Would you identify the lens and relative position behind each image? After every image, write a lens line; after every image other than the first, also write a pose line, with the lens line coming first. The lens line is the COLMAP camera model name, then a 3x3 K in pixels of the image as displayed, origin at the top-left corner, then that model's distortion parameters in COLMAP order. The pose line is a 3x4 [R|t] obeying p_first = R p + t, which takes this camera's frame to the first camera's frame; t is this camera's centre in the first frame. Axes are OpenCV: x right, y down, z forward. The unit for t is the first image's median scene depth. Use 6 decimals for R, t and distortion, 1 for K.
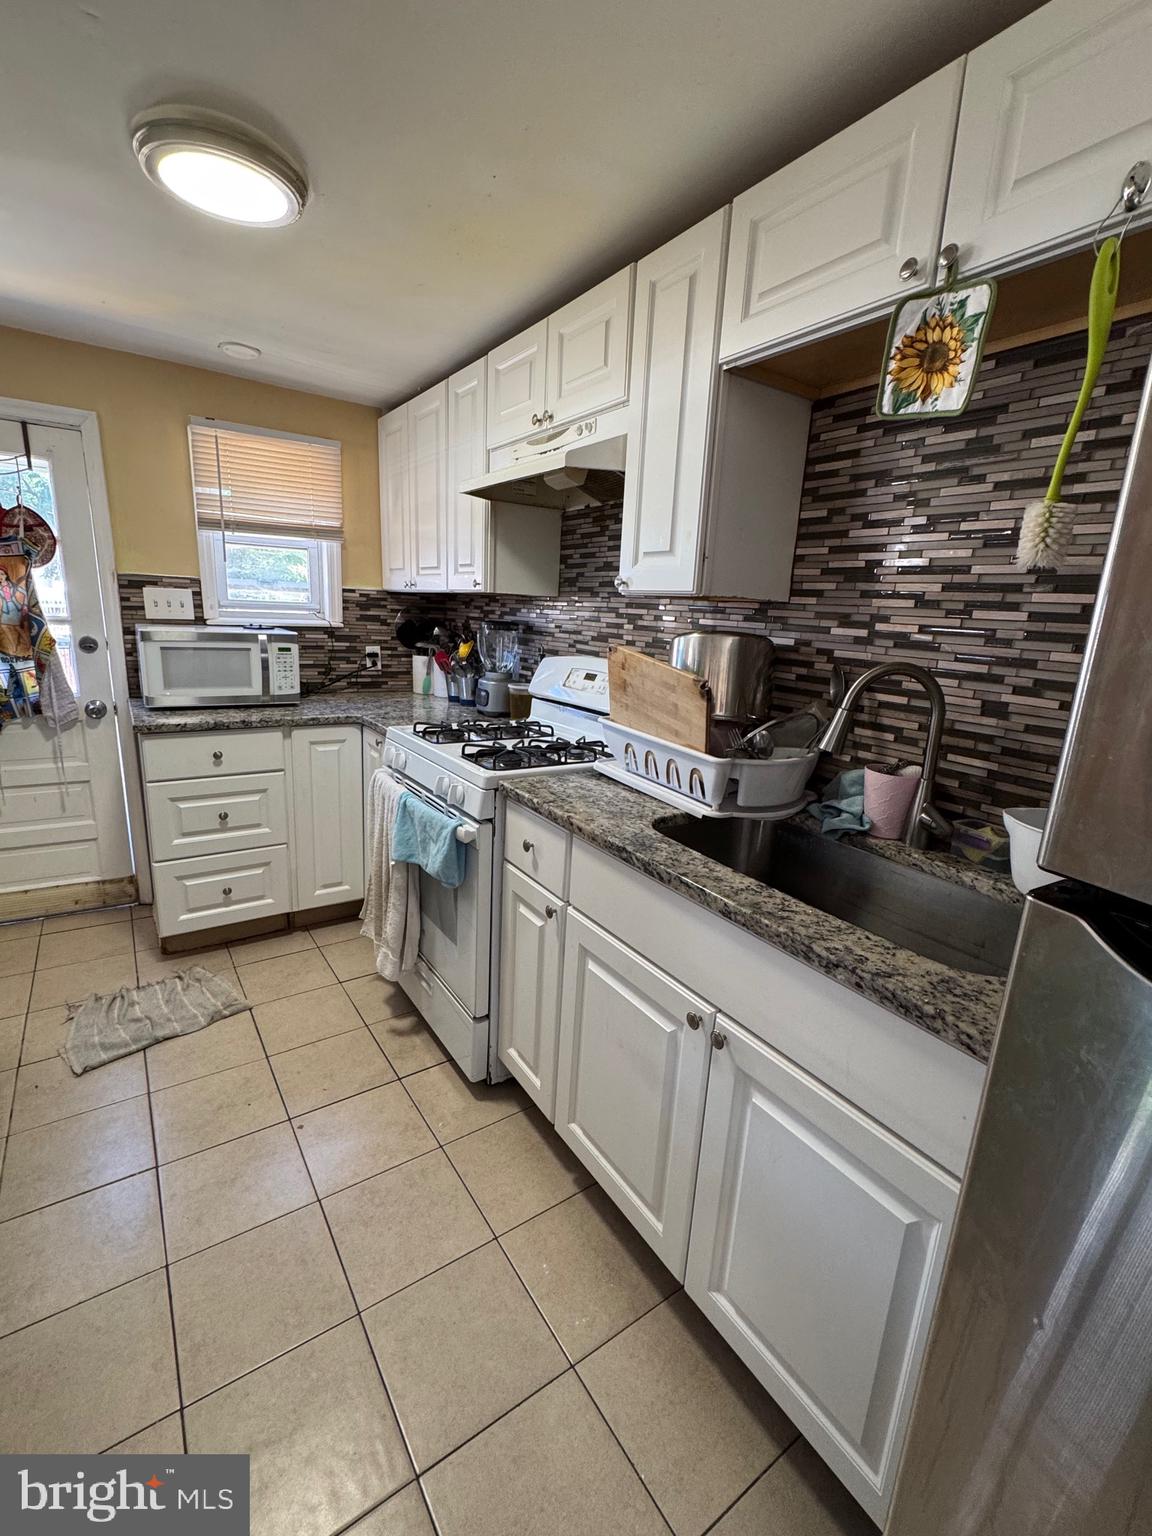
lens RADIAL K [[608.6, 0, 576.2], [0, 608.6, 770.6], [0, 0, 1]] dist [-0.000552, 0.000185]
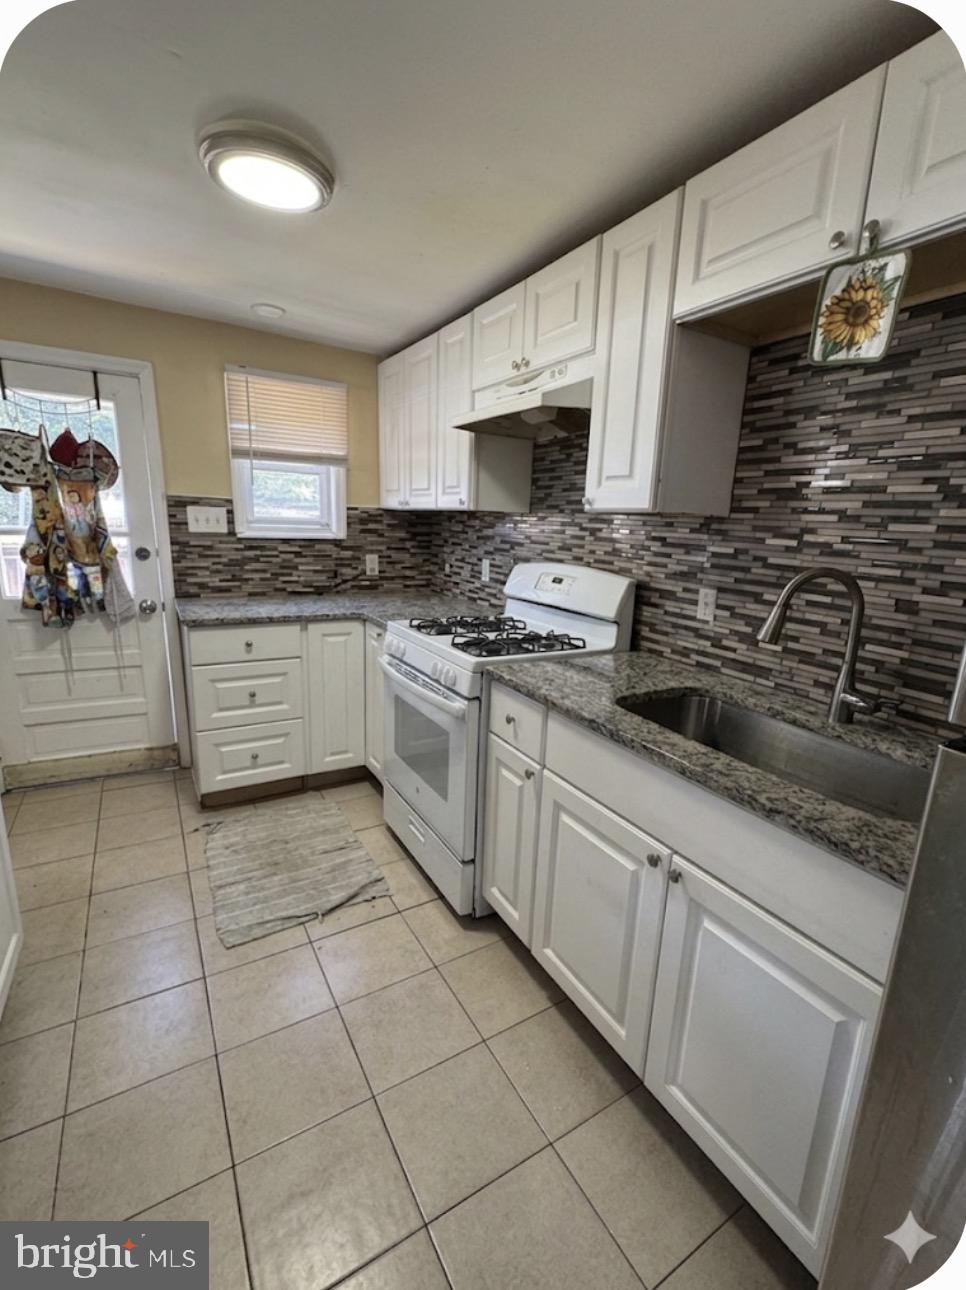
lens RADIAL K [[558.3, 0, 484.1], [0, 558.3, 668.9], [0, 0, 1]] dist [0.004652, -0.000433]
pose [[0.999407, 0.006268, -0.033867, -0.092033], [-0.006364, 0.999976, -0.002734, 0.026541], [0.033849, 0.002948, 0.999423, -0.110632]]
